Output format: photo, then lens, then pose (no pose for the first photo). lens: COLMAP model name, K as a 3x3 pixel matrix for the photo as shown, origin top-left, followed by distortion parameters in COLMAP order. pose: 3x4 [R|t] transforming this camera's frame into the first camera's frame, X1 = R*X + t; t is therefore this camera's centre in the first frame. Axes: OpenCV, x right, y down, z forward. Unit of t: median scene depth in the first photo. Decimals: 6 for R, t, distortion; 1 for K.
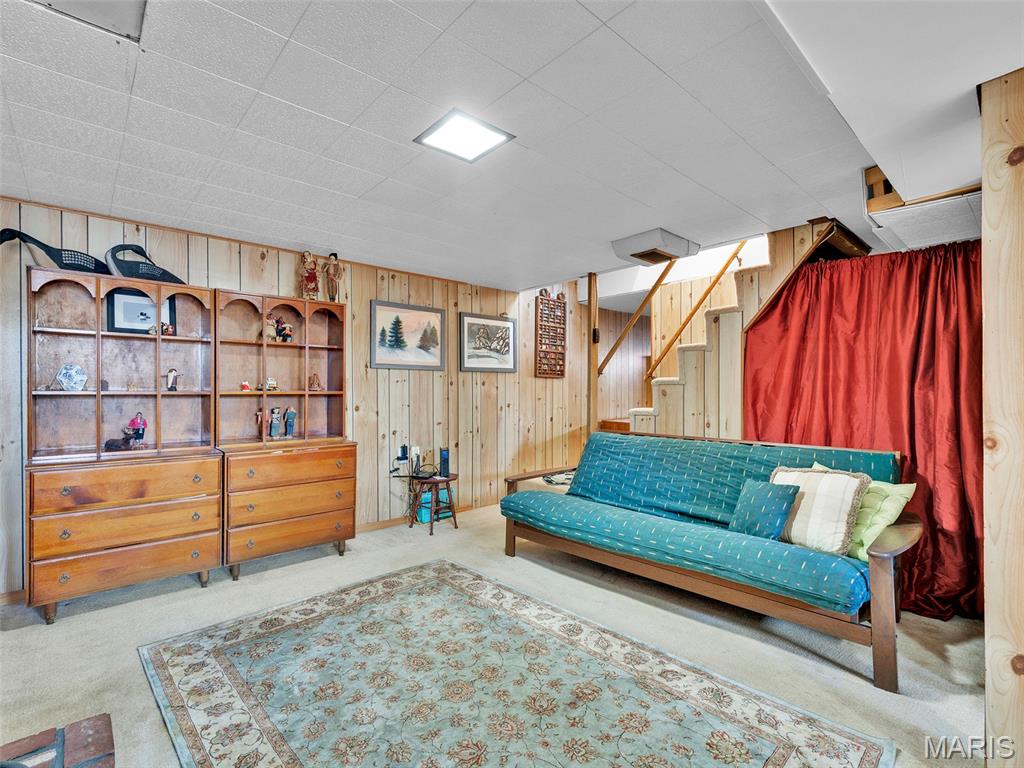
lens RADIAL K [[476.3, 0, 515.8], [0, 476.3, 391.7], [0, 0, 1]] dist [0.000677, -0.000832]
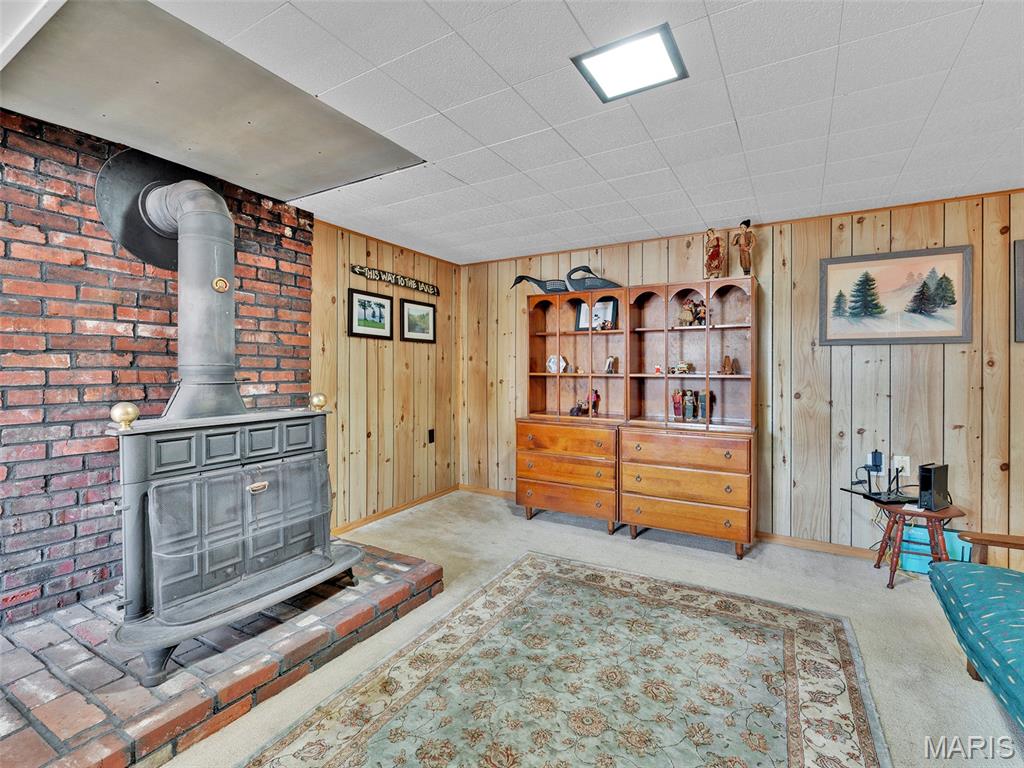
lens RADIAL K [[476.3, 0, 517.1], [0, 476.3, 373.7], [0, 0, 1]] dist [0.000677, -0.000832]
pose [[0.297393, 0.003221, -0.954750, 0.403318], [-0.007607, 0.999971, 0.001004, -0.000186], [0.954725, 0.006964, 0.297409, 0.378155]]
